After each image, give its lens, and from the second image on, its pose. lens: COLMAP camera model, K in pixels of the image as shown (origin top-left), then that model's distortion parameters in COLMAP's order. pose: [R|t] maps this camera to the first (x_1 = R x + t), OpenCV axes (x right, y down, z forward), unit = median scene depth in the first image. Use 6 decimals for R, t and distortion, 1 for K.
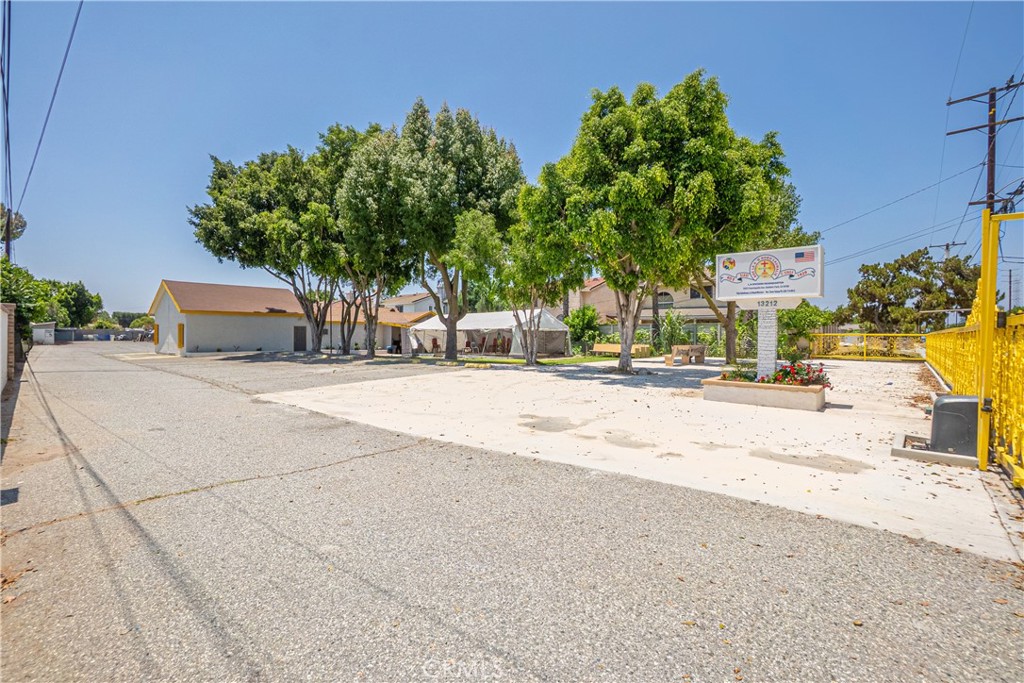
lens RADIAL K [[455.6, 0, 505.2], [0, 455.6, 333.5], [0, 0, 1]] dist [-0.055115, 0.016848]
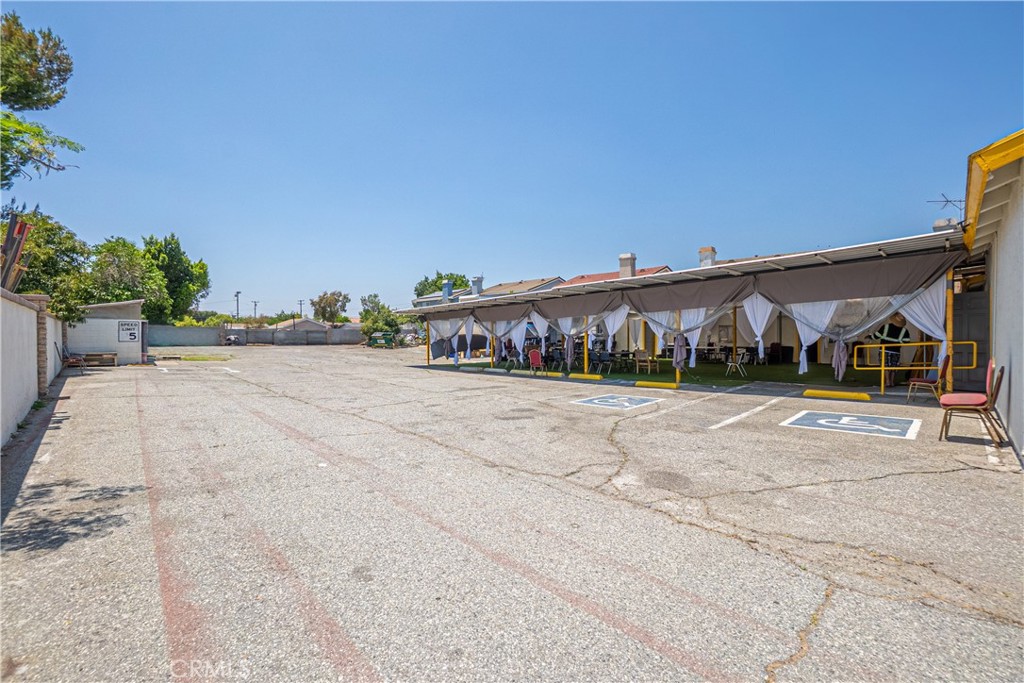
lens RADIAL K [[455.6, 0, 506.4], [0, 455.6, 336.7], [0, 0, 1]] dist [-0.055115, 0.016848]
pose [[0.997399, -0.008578, -0.071567, -1.605669], [0.009311, 0.999907, 0.009915, 0.007486], [0.071476, -0.010556, 0.997386, 1.498842]]
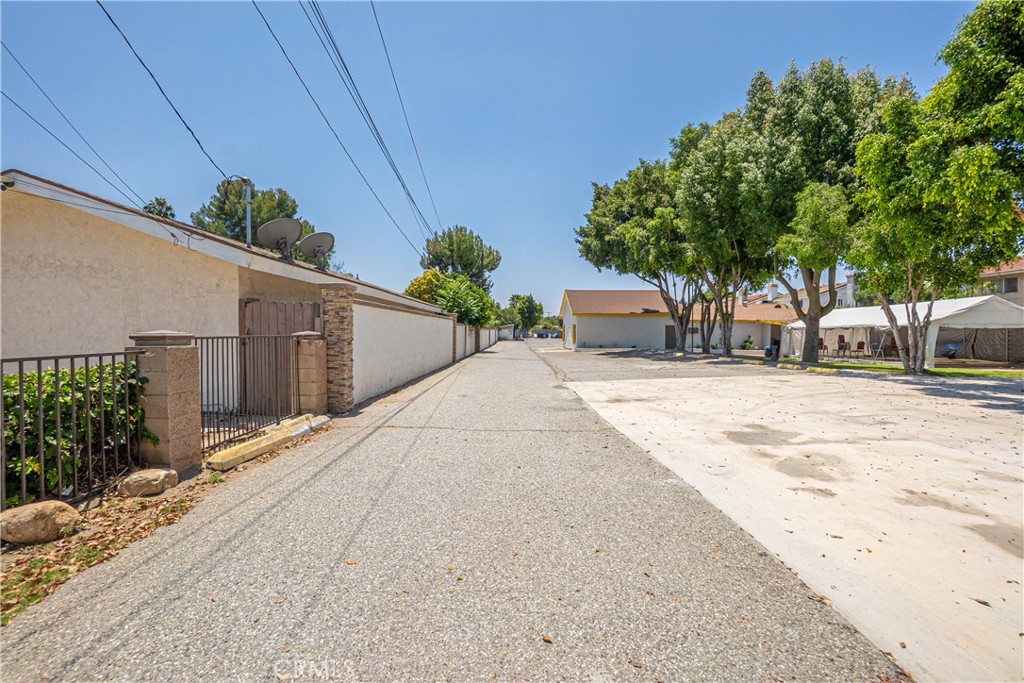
lens RADIAL K [[455.6, 0, 503.2], [0, 455.6, 330.7], [0, 0, 1]] dist [-0.055115, 0.016848]
pose [[0.655115, -0.003015, -0.755523, 0.134376], [0.000084, 0.999992, -0.003917, 0.001279], [0.755529, 0.002502, 0.655110, 0.028908]]
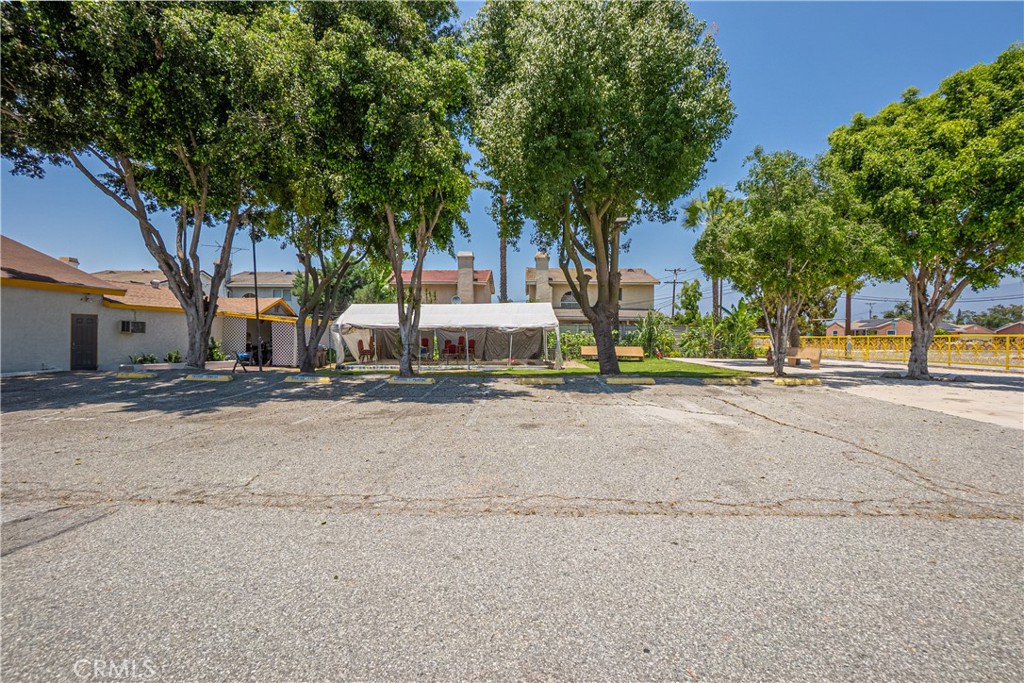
lens RADIAL K [[455.6, 0, 511.4], [0, 455.6, 336.0], [0, 0, 1]] dist [-0.055115, 0.016848]
pose [[0.764658, 0.002747, 0.644430, -0.665526], [-0.005420, 0.999983, 0.002168, 0.003522], [-0.644413, -0.005150, 0.764660, 0.614257]]
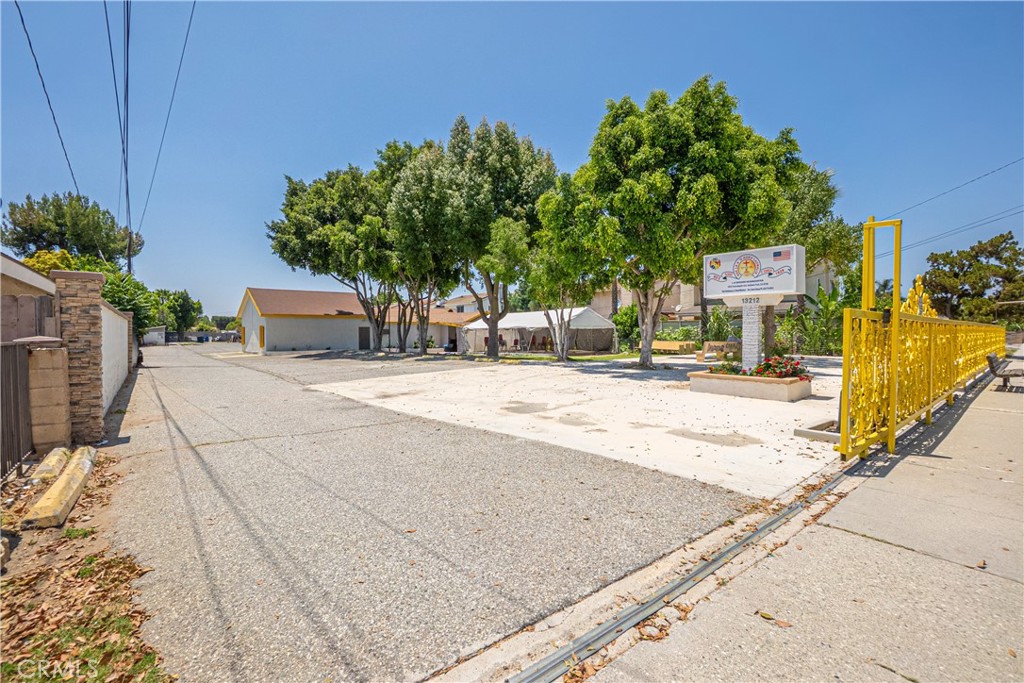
lens RADIAL K [[455.6, 0, 505.8], [0, 455.6, 331.4], [0, 0, 1]] dist [-0.055115, 0.016848]
pose [[0.989132, -0.010696, -0.146640, 0.070529], [0.010489, 0.999943, -0.002182, 0.000927], [0.146655, 0.000620, 0.989188, -0.054804]]
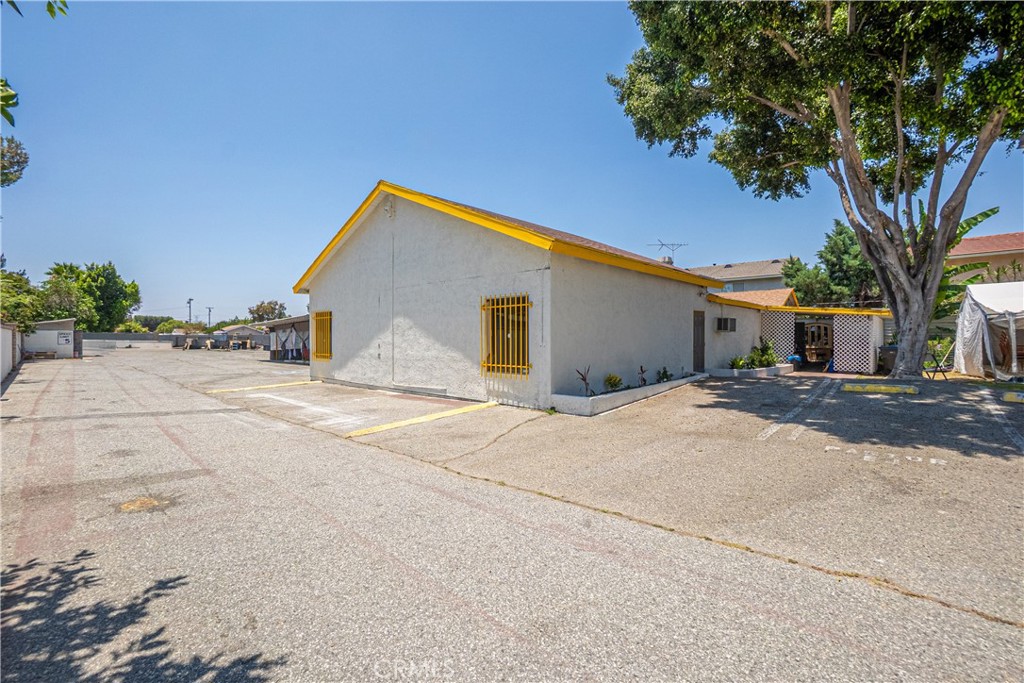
lens RADIAL K [[455.6, 0, 513.3], [0, 455.6, 332.0], [0, 0, 1]] dist [-0.055115, 0.016848]
pose [[0.999916, -0.010615, -0.007429, -1.010519], [0.010552, 0.999909, -0.008456, 0.006560], [0.007518, 0.008377, 0.999937, 0.965788]]
